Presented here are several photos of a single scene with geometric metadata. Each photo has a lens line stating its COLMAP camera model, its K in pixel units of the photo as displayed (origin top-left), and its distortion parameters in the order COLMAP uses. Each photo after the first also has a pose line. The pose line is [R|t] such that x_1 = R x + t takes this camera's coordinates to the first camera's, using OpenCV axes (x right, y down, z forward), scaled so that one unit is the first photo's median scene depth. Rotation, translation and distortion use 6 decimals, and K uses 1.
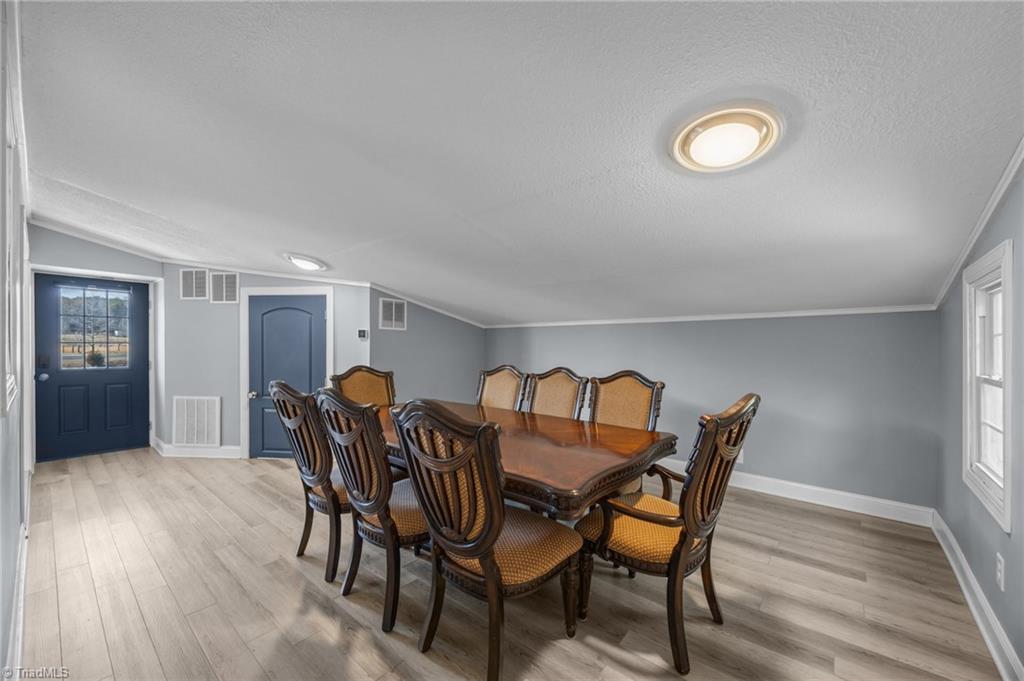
lens RADIAL K [[392.7, 0, 513.2], [0, 392.7, 341.6], [0, 0, 1]] dist [-0.000210, -0.000739]
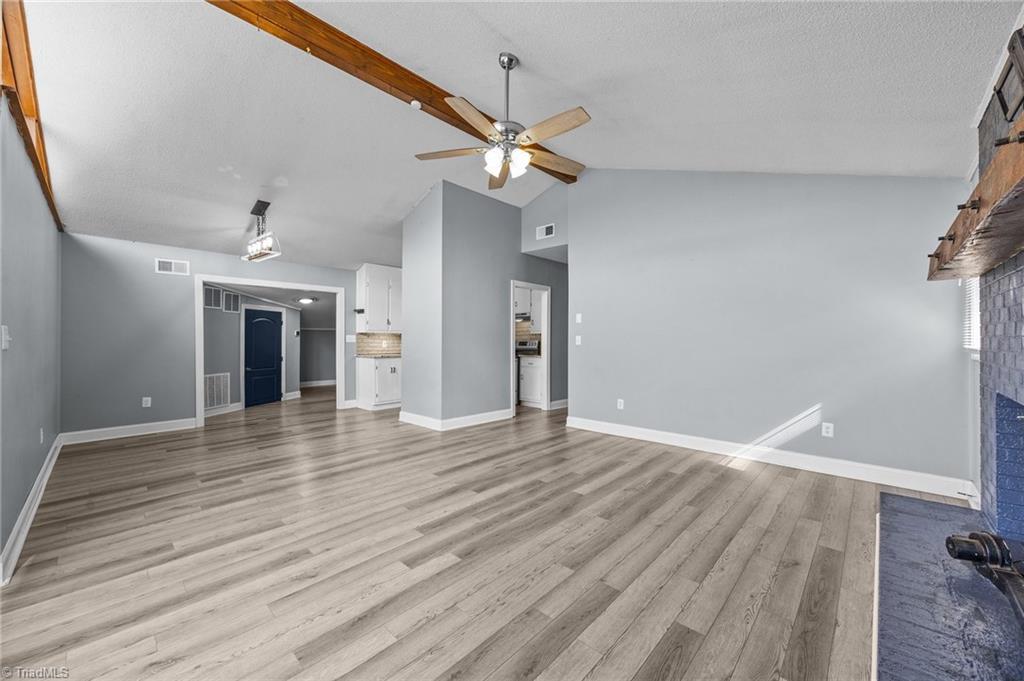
lens RADIAL K [[392.7, 0, 516.9], [0, 392.7, 338.2], [0, 0, 1]] dist [-0.000210, -0.000739]
pose [[0.064930, 0.001502, 0.997889, -2.217738], [-0.004878, 0.999987, -0.001188, 0.000151], [-0.997878, -0.004790, 0.064936, -0.227337]]
